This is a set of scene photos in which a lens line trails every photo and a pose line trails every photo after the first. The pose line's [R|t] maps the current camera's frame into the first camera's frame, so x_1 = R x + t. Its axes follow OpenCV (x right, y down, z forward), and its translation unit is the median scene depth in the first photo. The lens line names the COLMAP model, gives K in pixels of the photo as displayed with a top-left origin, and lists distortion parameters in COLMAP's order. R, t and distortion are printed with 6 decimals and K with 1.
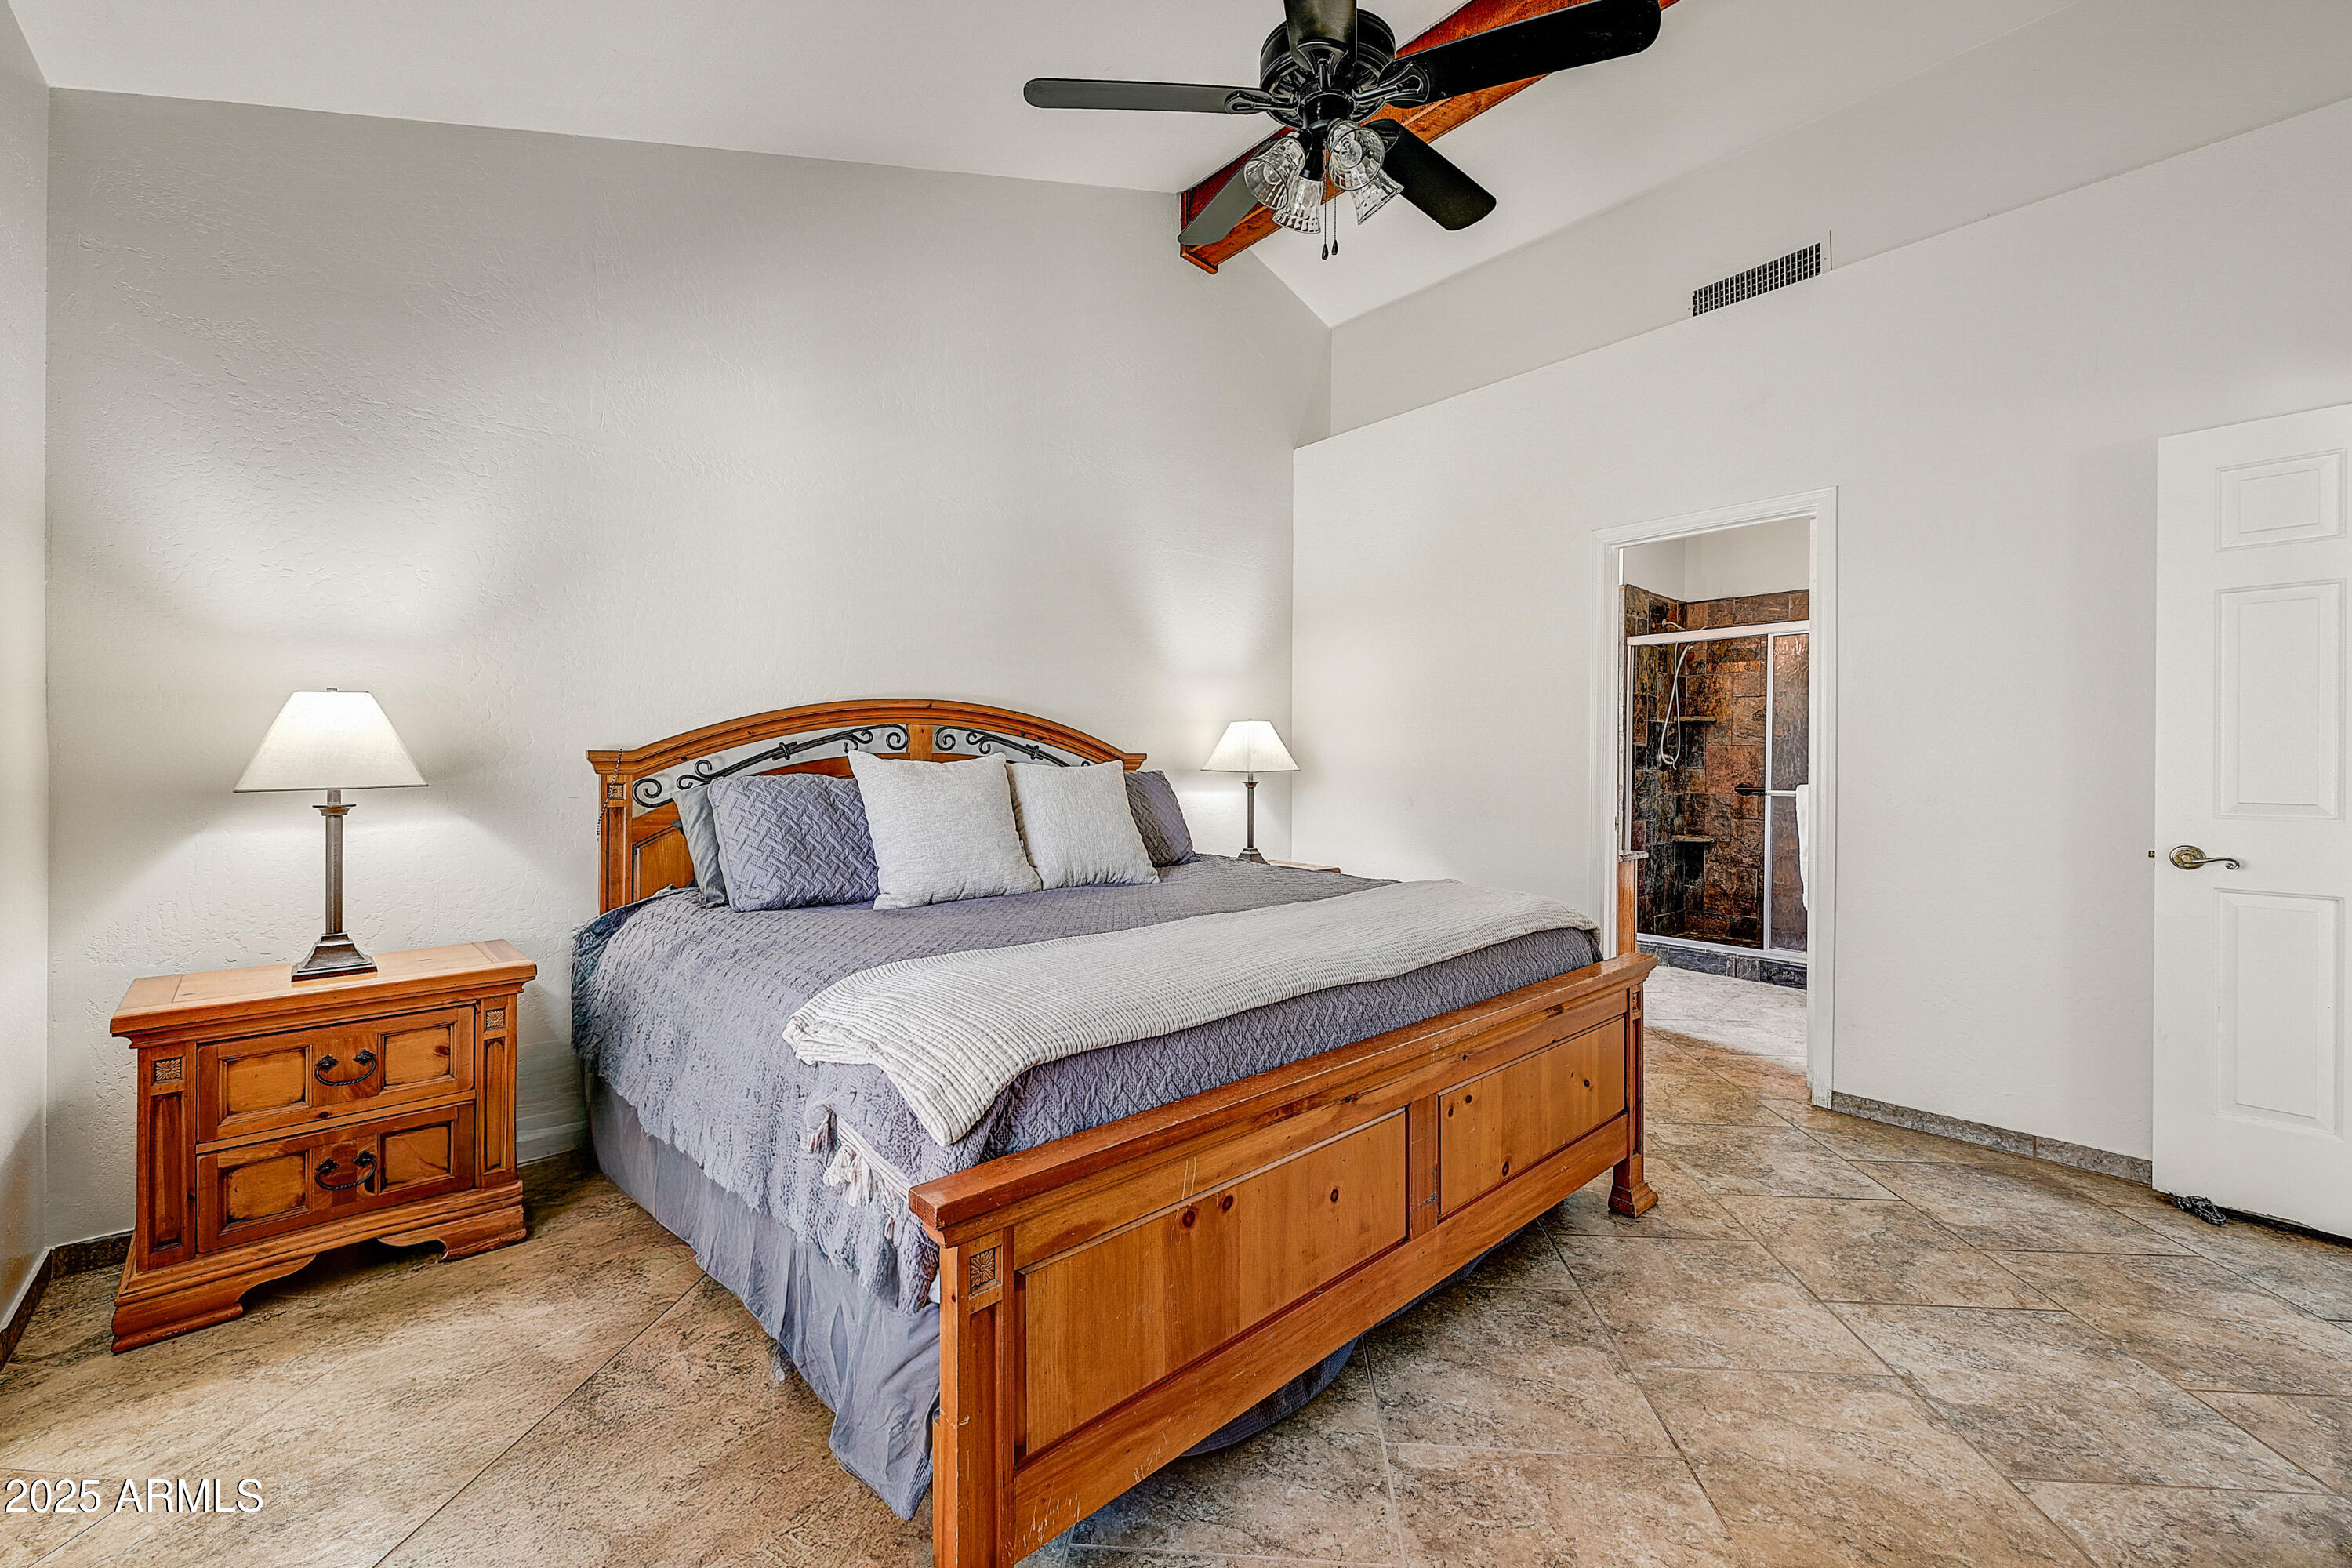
lens RADIAL K [[934.8, 0, 1162.4], [0, 934.8, 773.6], [0, 0, 1]] dist [0.003149, 0.000120]
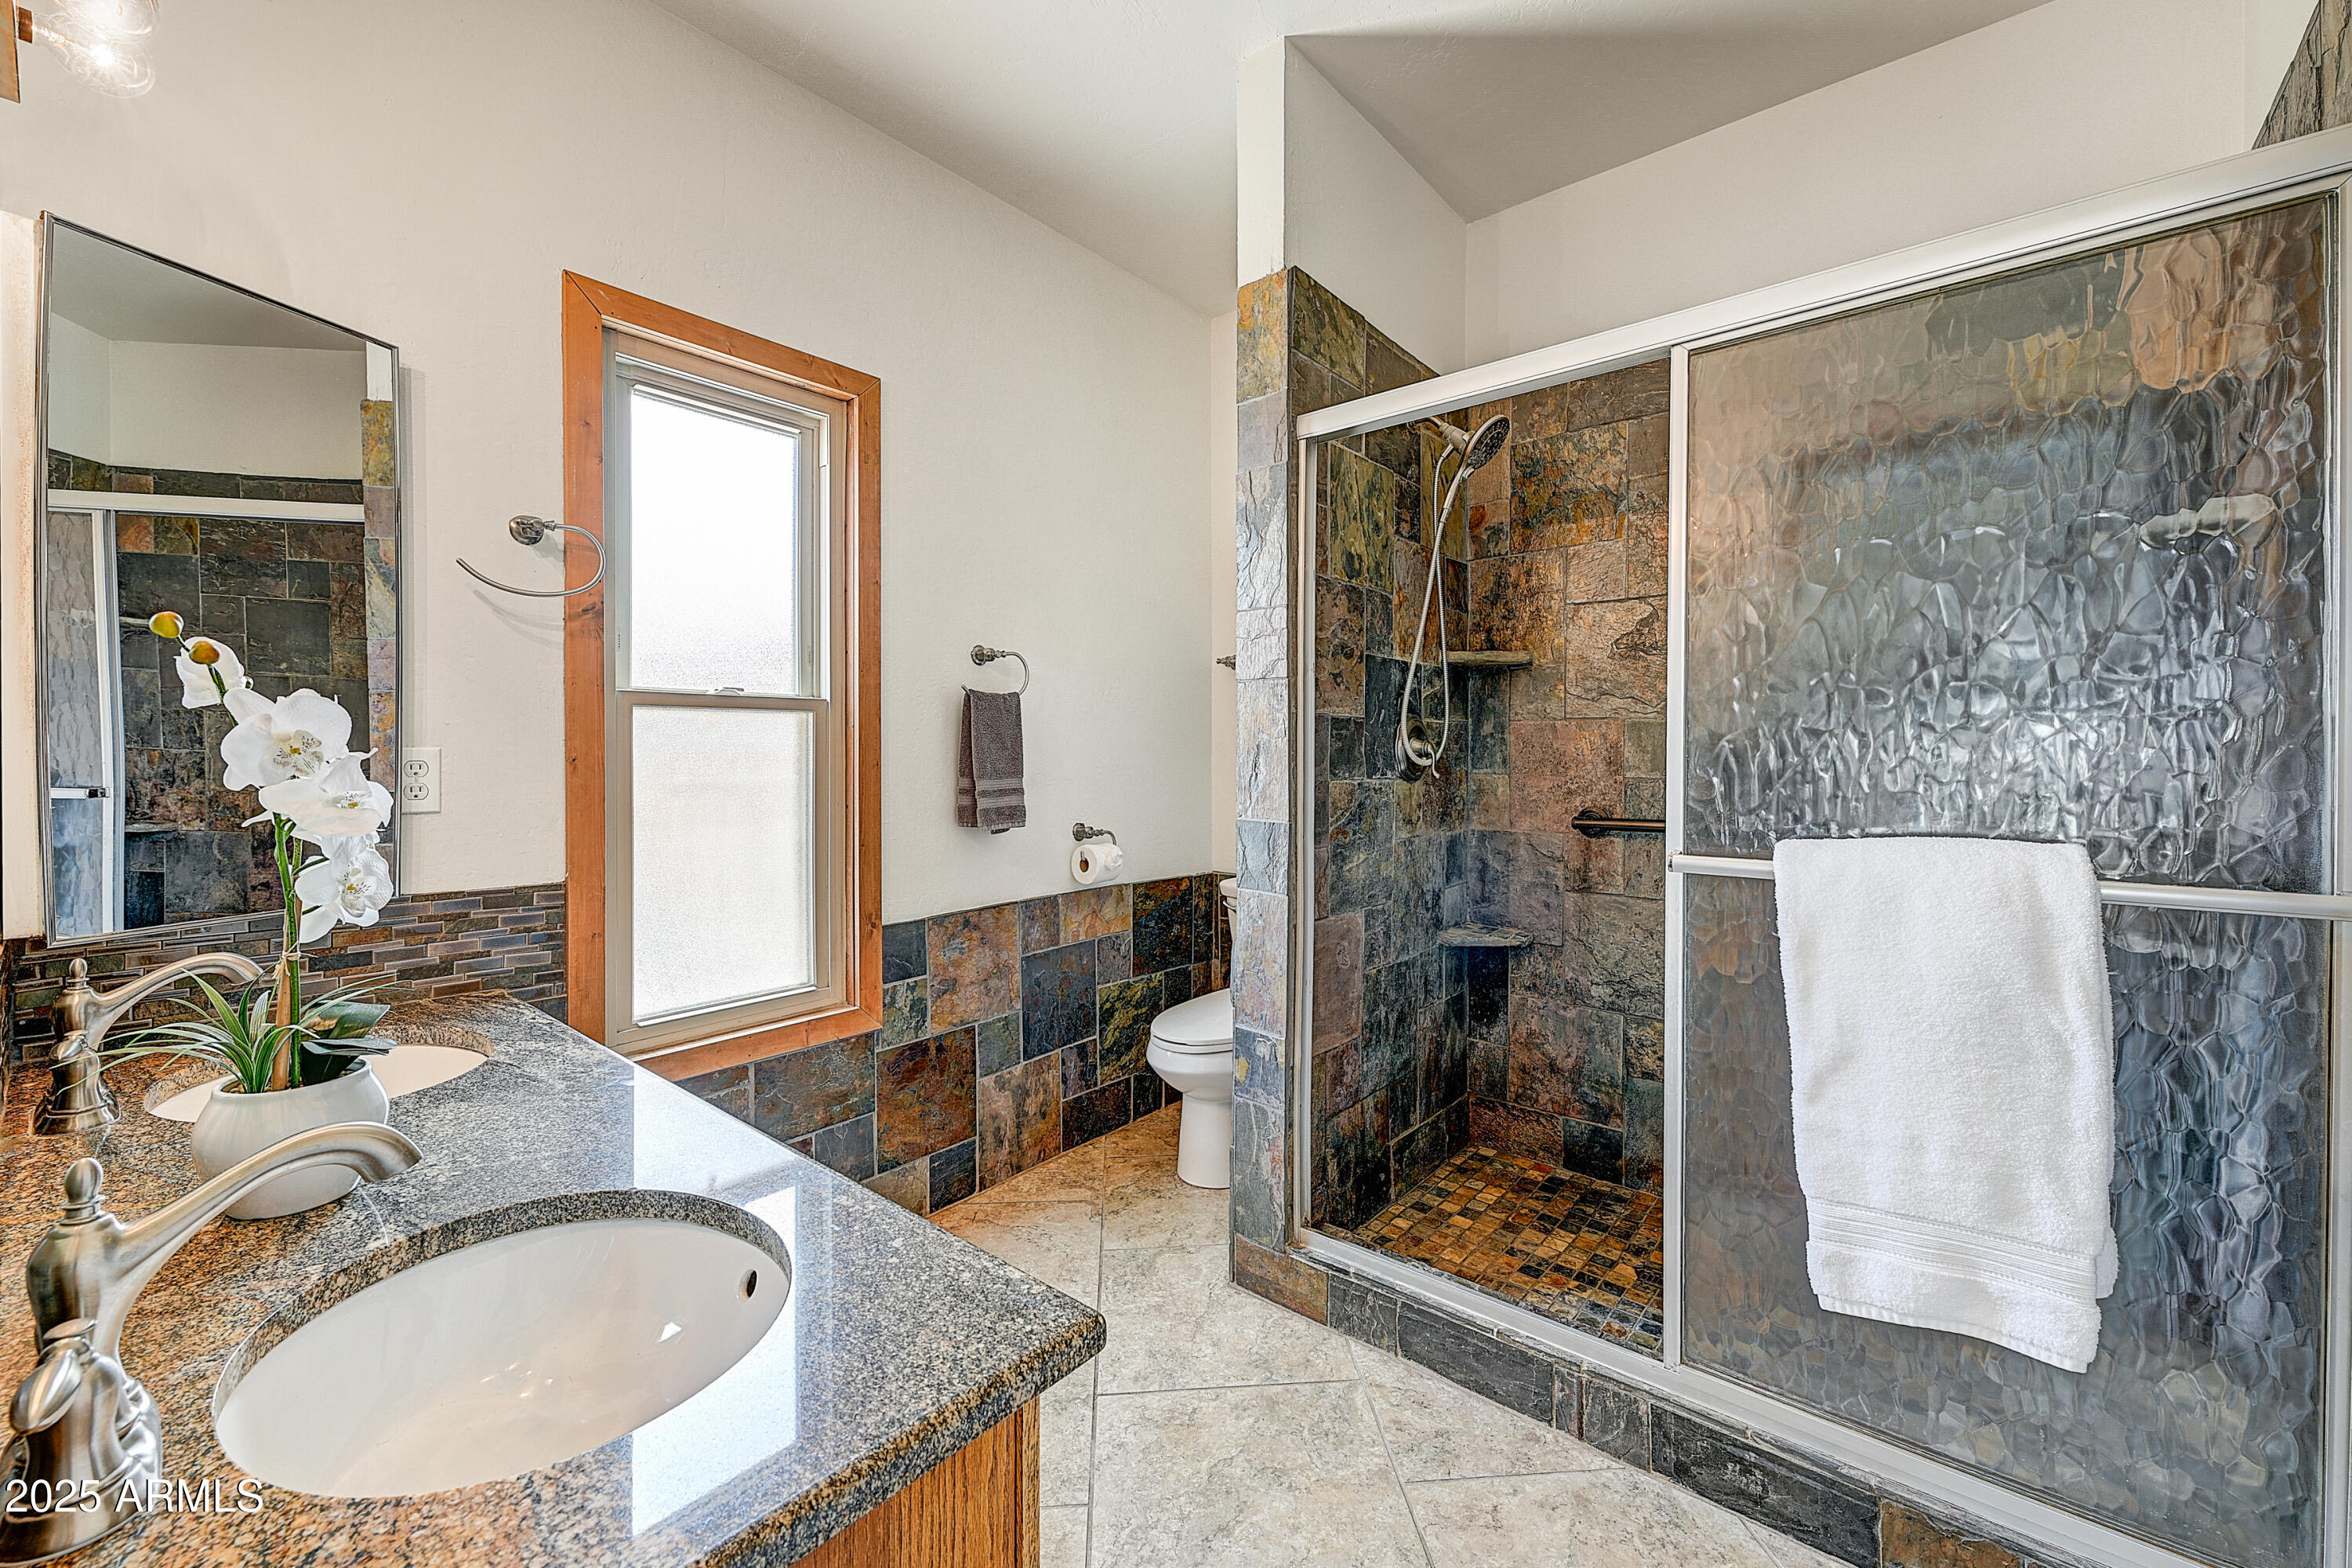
lens RADIAL K [[934.8, 0, 1180.1], [0, 934.8, 773.1], [0, 0, 1]] dist [0.003149, 0.000120]
pose [[0.988188, -0.006489, 0.153106, 0.369930], [0.006150, 0.999977, 0.002692, -0.007901], [-0.153120, -0.001718, 0.988206, 0.606712]]
